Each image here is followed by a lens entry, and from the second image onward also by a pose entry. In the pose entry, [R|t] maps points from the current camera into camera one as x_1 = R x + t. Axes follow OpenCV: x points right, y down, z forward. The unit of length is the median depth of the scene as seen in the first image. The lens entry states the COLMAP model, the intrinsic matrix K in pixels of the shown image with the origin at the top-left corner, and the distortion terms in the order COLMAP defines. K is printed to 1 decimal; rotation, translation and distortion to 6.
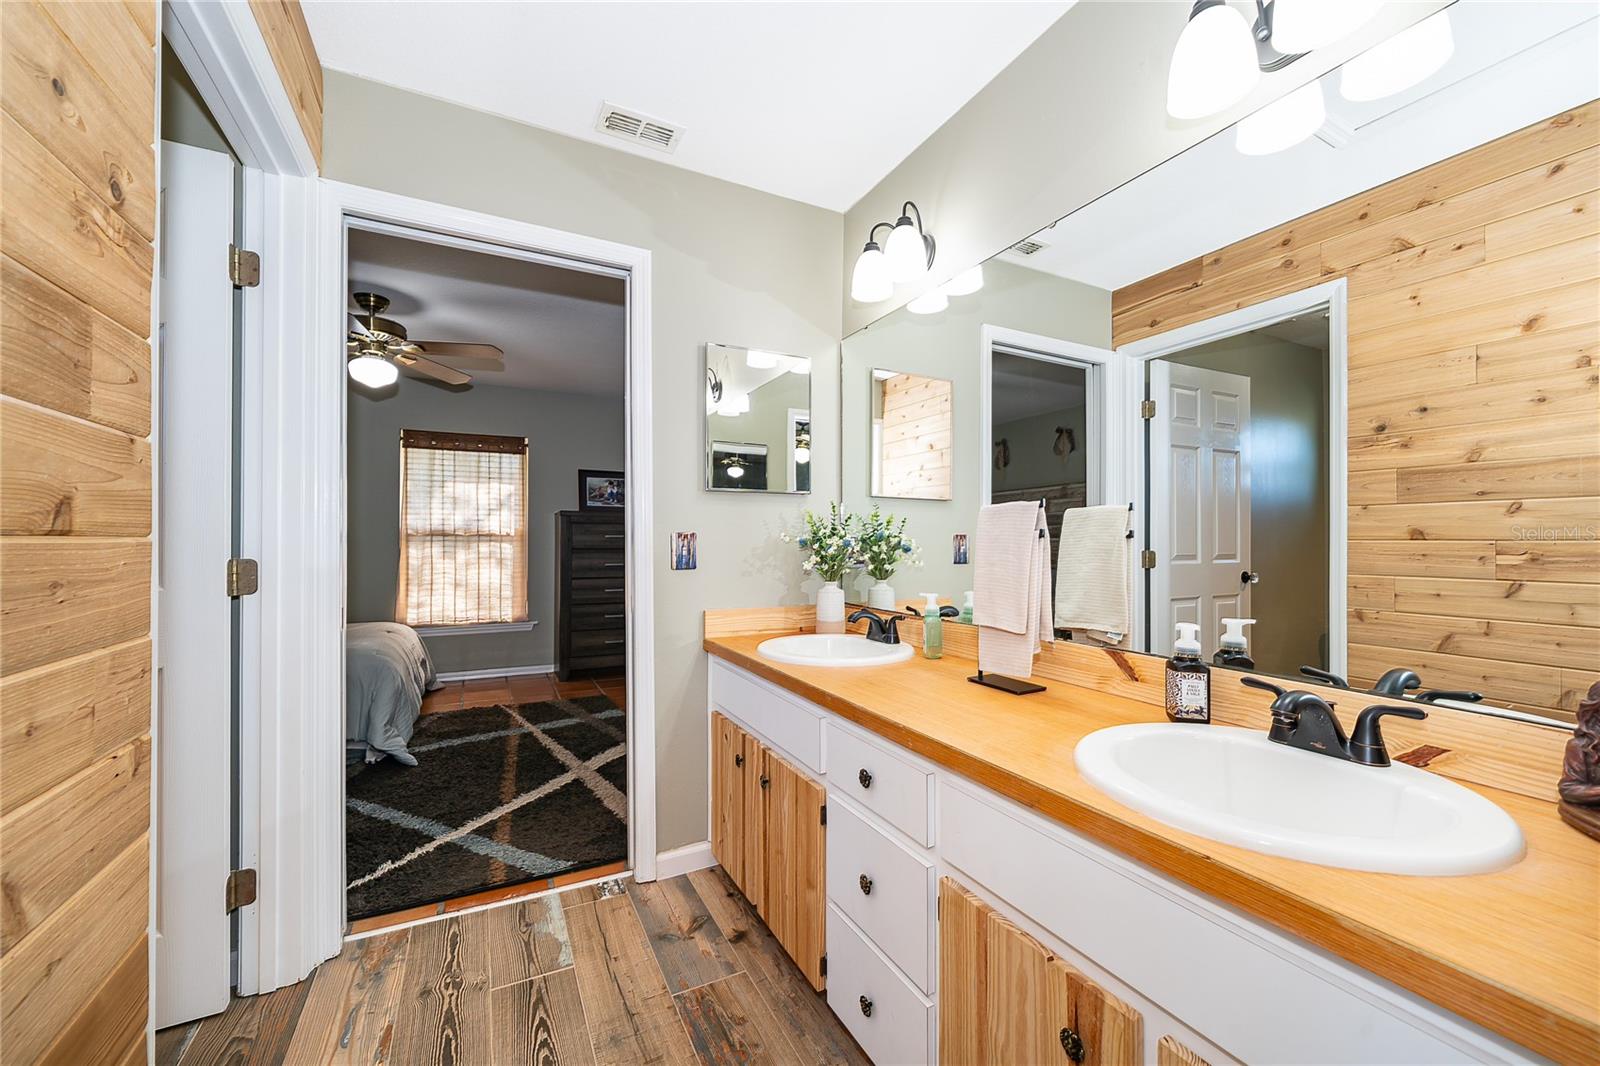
lens RADIAL K [[633.2, 0, 800.6], [0, 633.2, 541.4], [0, 0, 1]] dist [-0.002931, -0.000889]
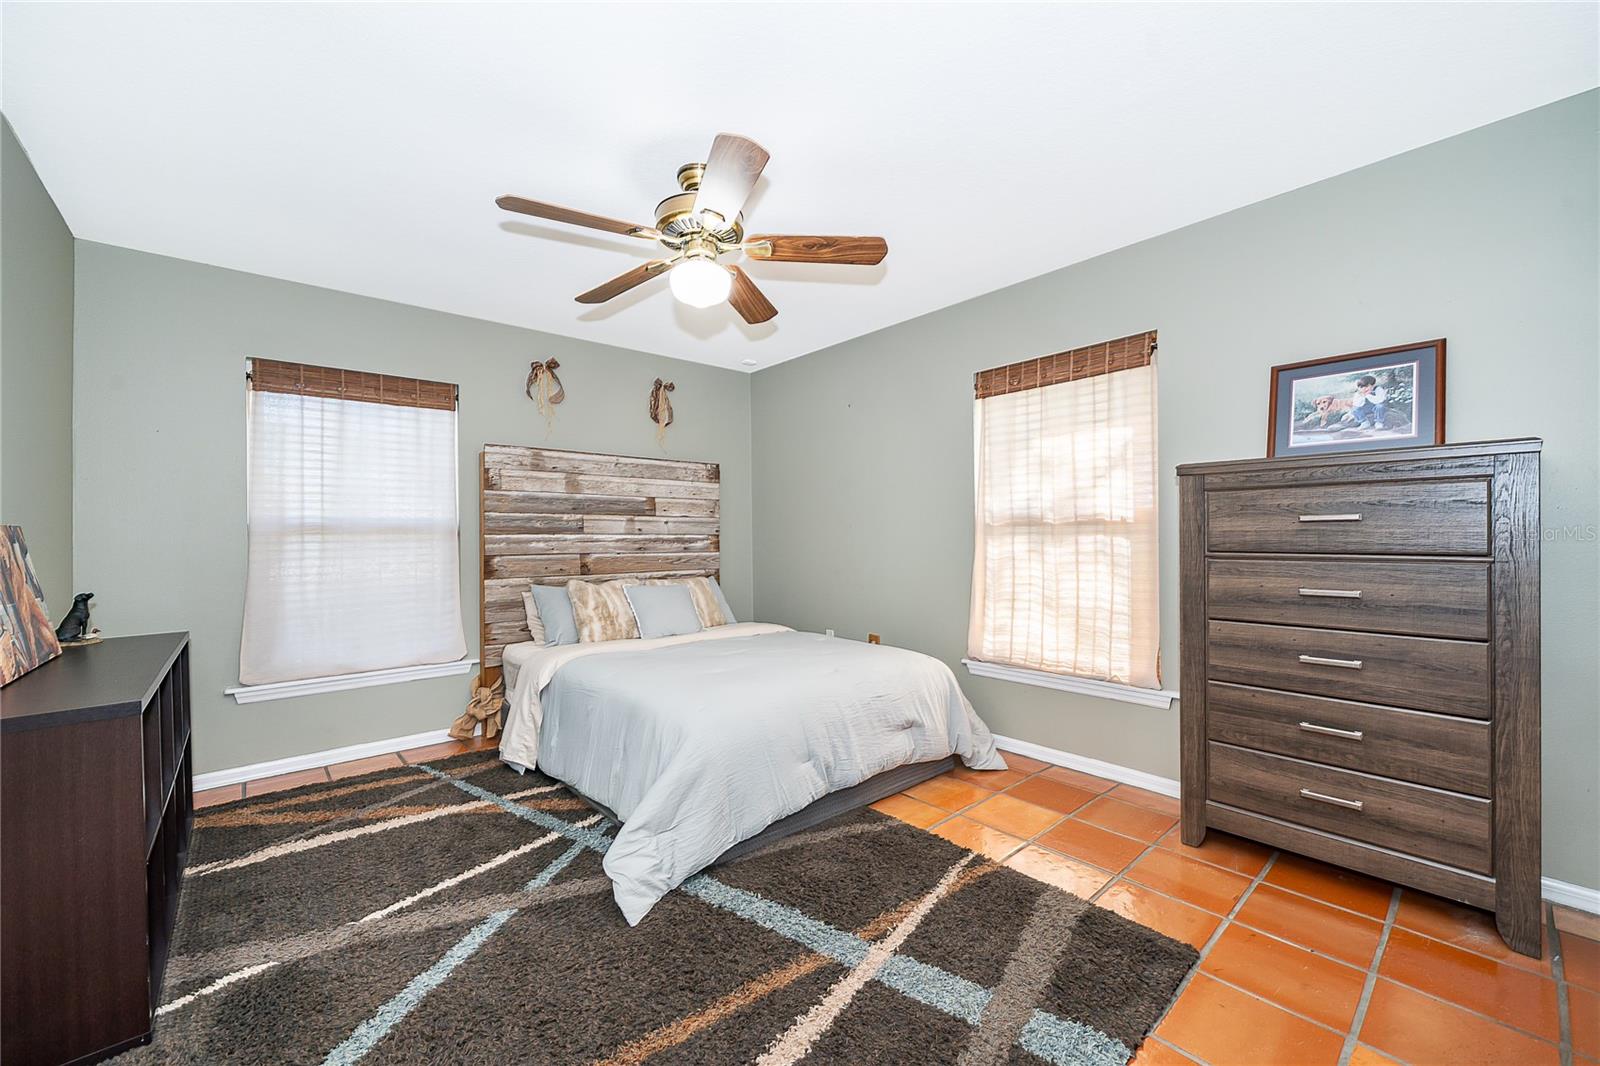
lens RADIAL K [[633.2, 0, 797.3], [0, 633.2, 536.4], [0, 0, 1]] dist [-0.002931, -0.000889]
pose [[0.237185, 0.001237, -0.971464, -0.004546], [0.013803, 0.999894, 0.004643, -0.003474], [0.971366, -0.014511, 0.237143, 0.620888]]
